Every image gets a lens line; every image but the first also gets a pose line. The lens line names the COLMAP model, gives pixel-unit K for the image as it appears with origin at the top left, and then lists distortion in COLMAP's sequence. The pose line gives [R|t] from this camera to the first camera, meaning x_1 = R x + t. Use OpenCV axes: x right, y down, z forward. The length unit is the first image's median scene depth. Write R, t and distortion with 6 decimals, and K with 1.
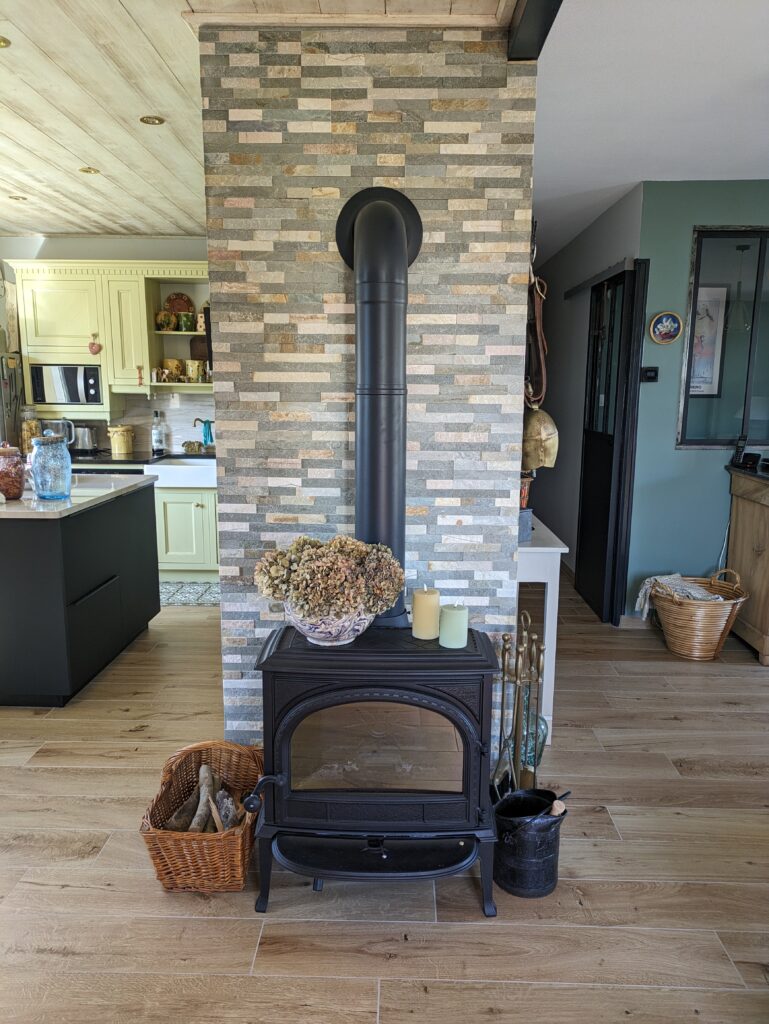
lens RADIAL K [[747.5, 0, 384.5], [0, 747.5, 512.0], [0, 0, 1]] dist [0.064791, -0.070541]
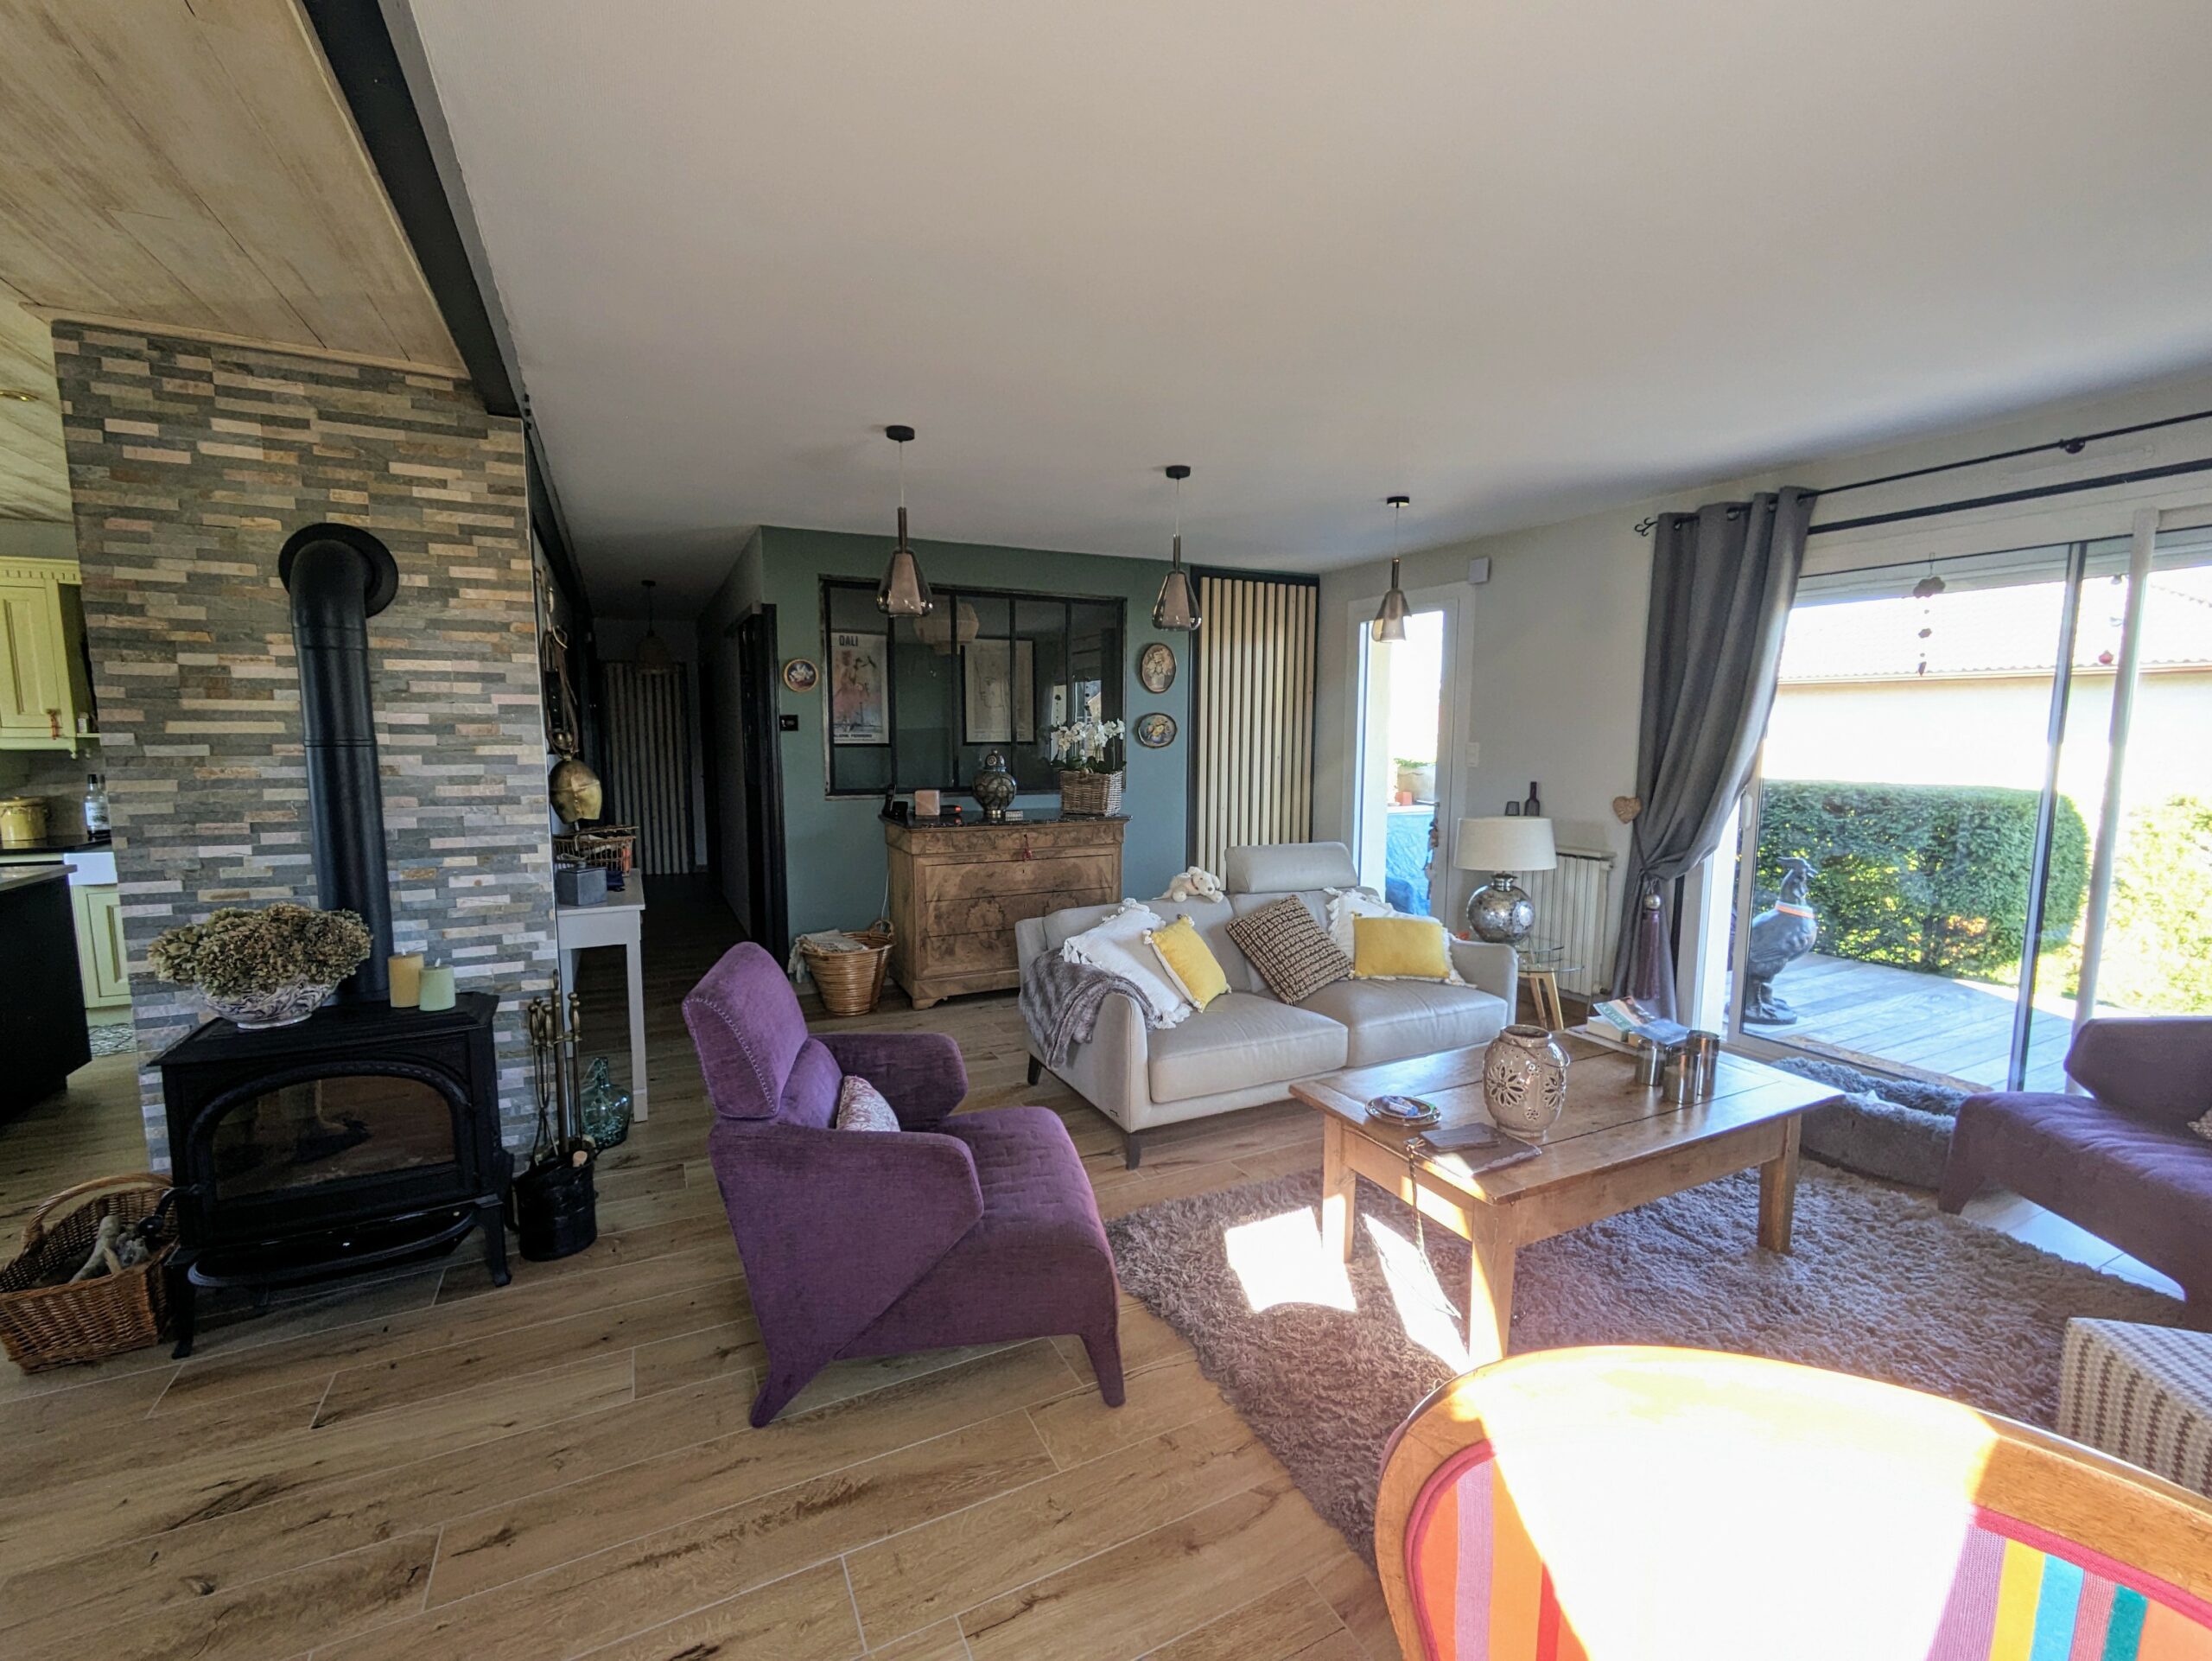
lens RADIAL K [[941.4, 0, 1106.0], [0, 941.4, 830.5], [0, 0, 1]] dist [0.000910, 0.000744]
pose [[0.886419, -0.052804, 0.459862, 0.267208], [0.081776, 0.995710, -0.043296, 0.065840], [-0.455603, 0.075984, 0.886934, -0.401414]]
